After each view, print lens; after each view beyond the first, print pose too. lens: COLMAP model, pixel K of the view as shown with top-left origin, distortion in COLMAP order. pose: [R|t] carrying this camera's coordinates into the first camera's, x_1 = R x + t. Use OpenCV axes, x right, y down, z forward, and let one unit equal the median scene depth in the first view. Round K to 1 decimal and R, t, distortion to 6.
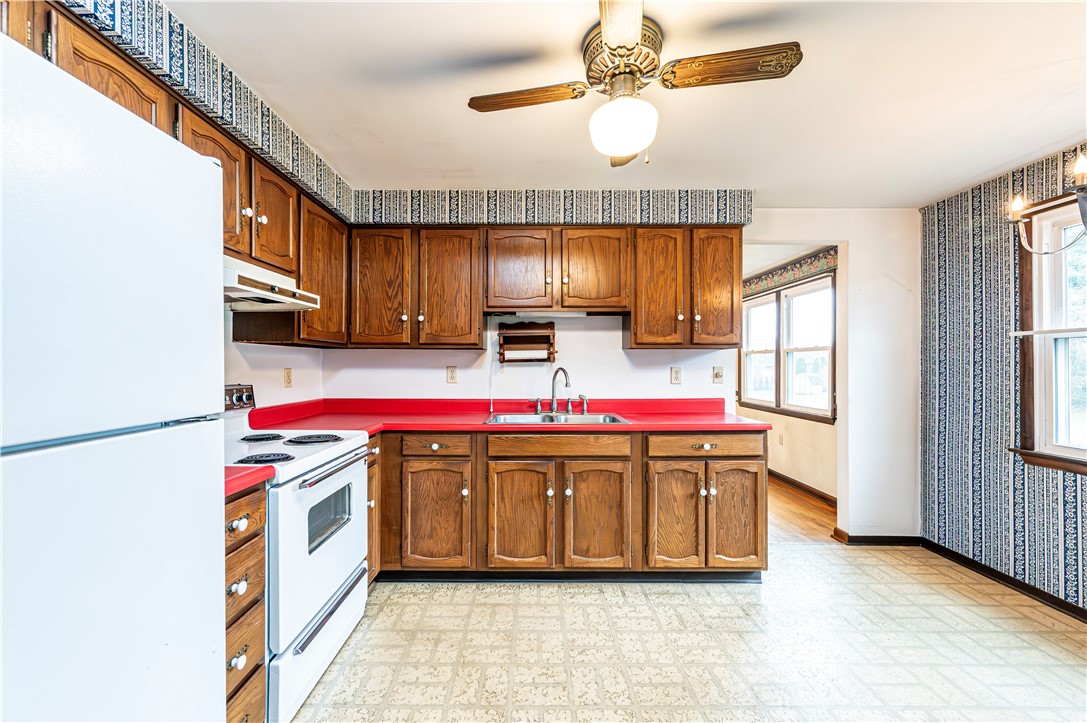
lens RADIAL K [[455.7, 0, 530.5], [0, 455.7, 364.3], [0, 0, 1]] dist [-0.001168, -0.000041]
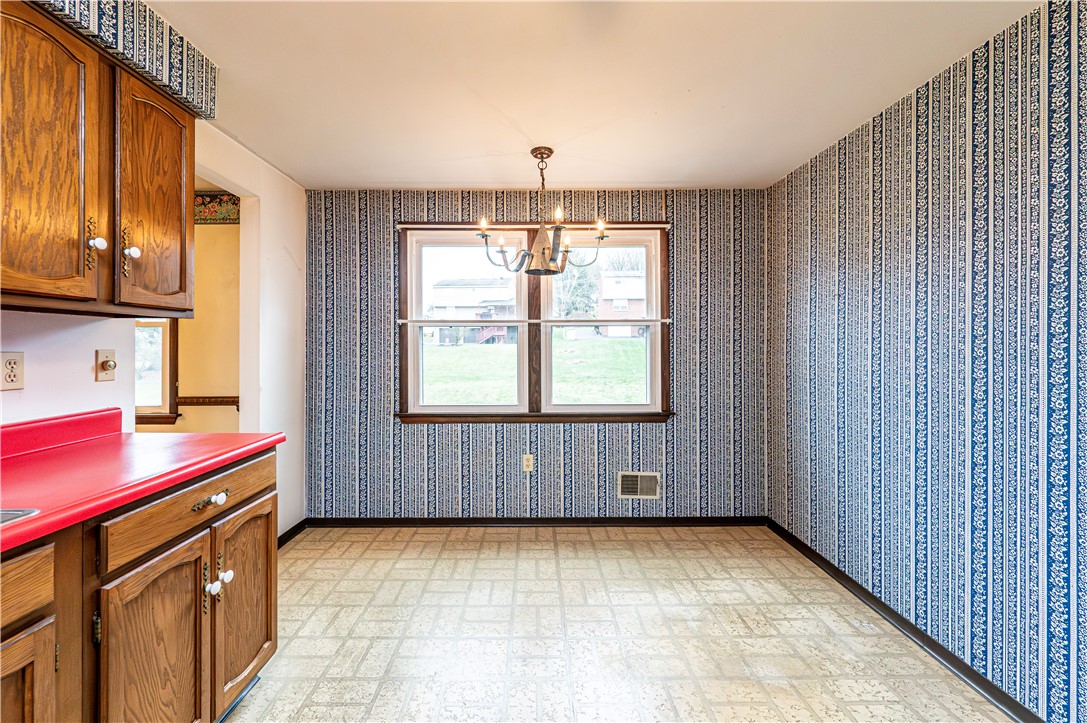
lens RADIAL K [[433.3, 0, 541.5], [0, 433.3, 347.7], [0, 0, 1]] dist [0.000202, 0.000101]
pose [[-0.007764, -0.003360, 0.999964, -0.113922], [0.000145, 0.999994, 0.003361, 0.001289], [-0.999970, 0.000171, -0.007764, 0.568035]]
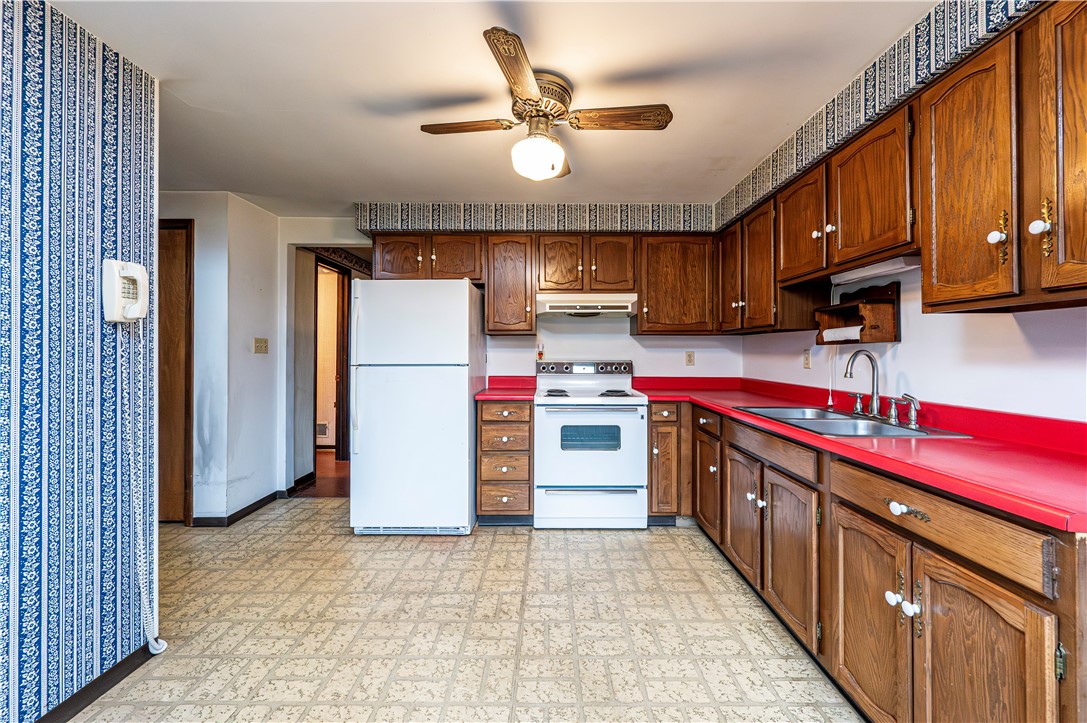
lens RADIAL K [[433.3, 0, 541.5], [0, 433.3, 347.7], [0, 0, 1]] dist [0.000202, 0.000101]
pose [[-0.012909, -0.008717, -0.999879, 0.779756], [0.000093, 0.999962, -0.008719, 0.010315], [0.999917, -0.000206, -0.012908, 0.565117]]
